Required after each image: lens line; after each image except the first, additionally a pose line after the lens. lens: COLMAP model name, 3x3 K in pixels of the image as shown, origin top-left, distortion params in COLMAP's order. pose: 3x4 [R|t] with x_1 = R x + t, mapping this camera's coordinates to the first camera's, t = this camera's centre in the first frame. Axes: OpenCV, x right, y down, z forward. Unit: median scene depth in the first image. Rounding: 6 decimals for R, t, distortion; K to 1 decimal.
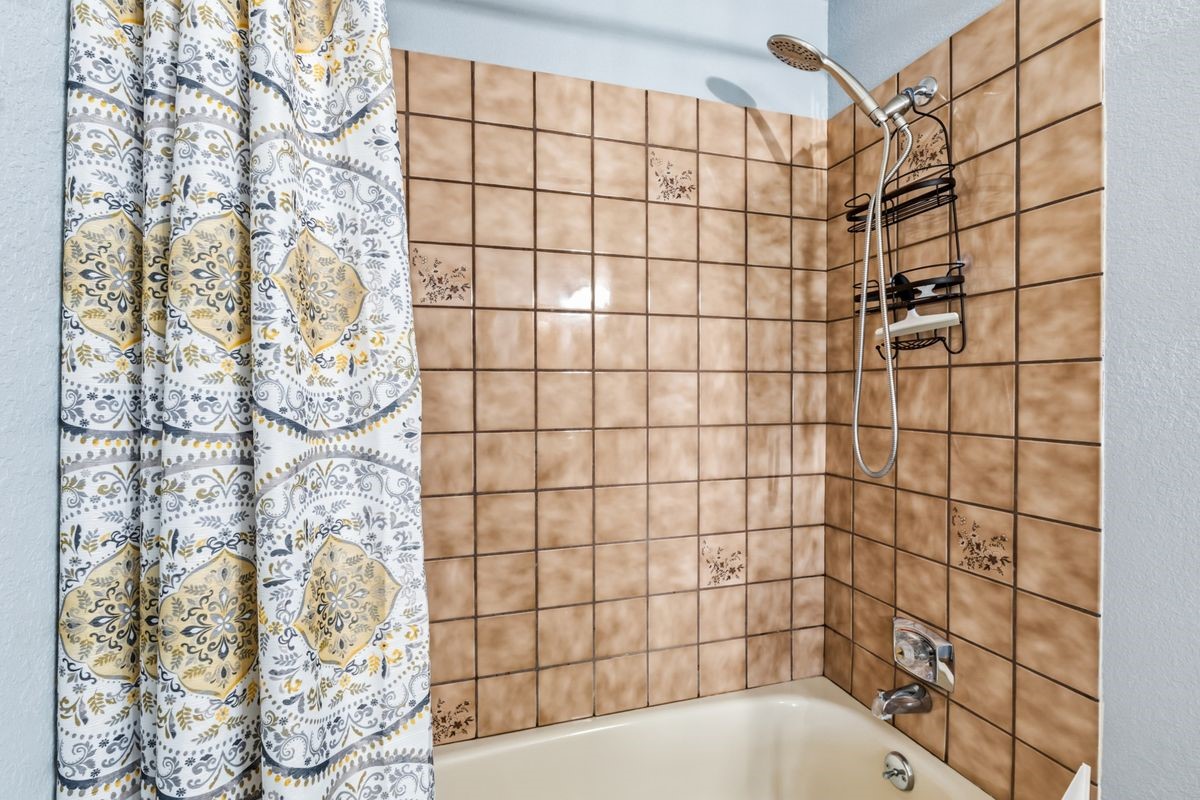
lens RADIAL K [[595.3, 0, 603.2], [0, 595.3, 392.7], [0, 0, 1]] dist [-0.001050, 0.001267]
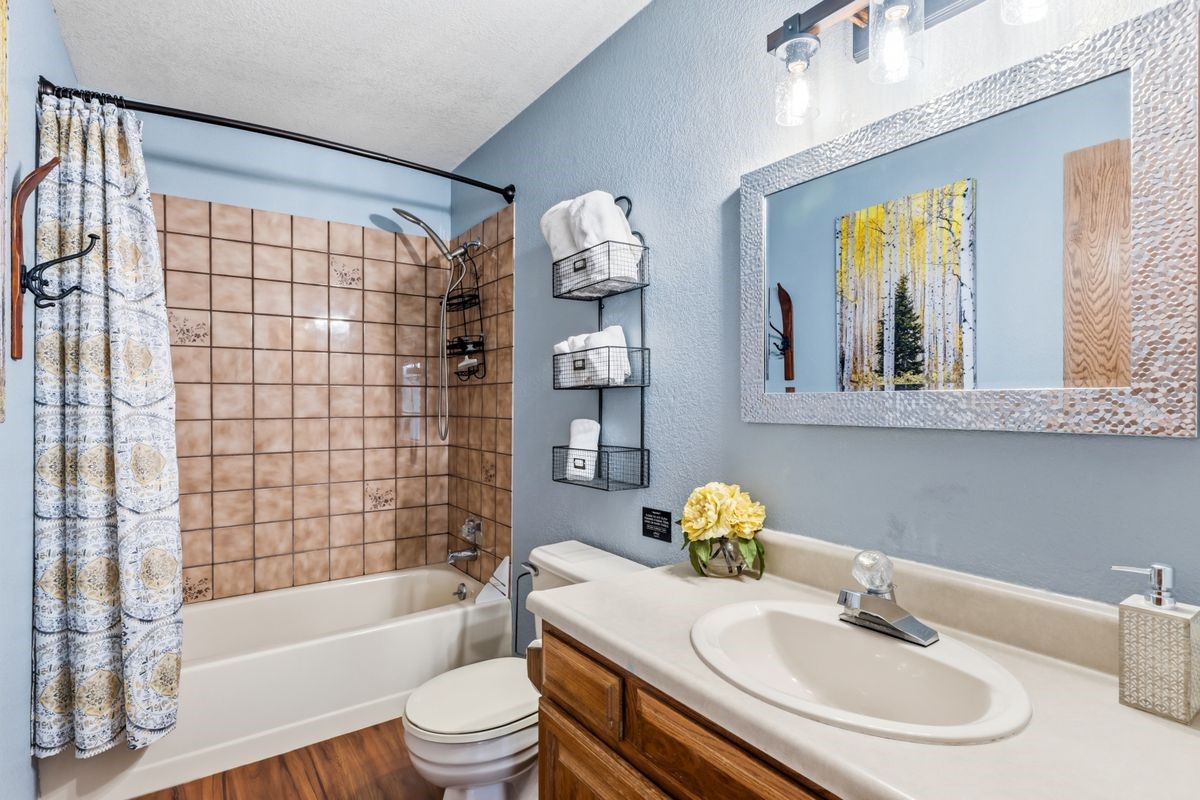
lens RADIAL K [[595.3, 0, 596.6], [0, 595.3, 406.0], [0, 0, 1]] dist [-0.001050, 0.001267]
pose [[0.948920, 0.000866, 0.315514, 0.292326], [-0.001843, 0.999994, 0.002800, 0.020048], [-0.315510, -0.003238, 0.948917, -0.963753]]
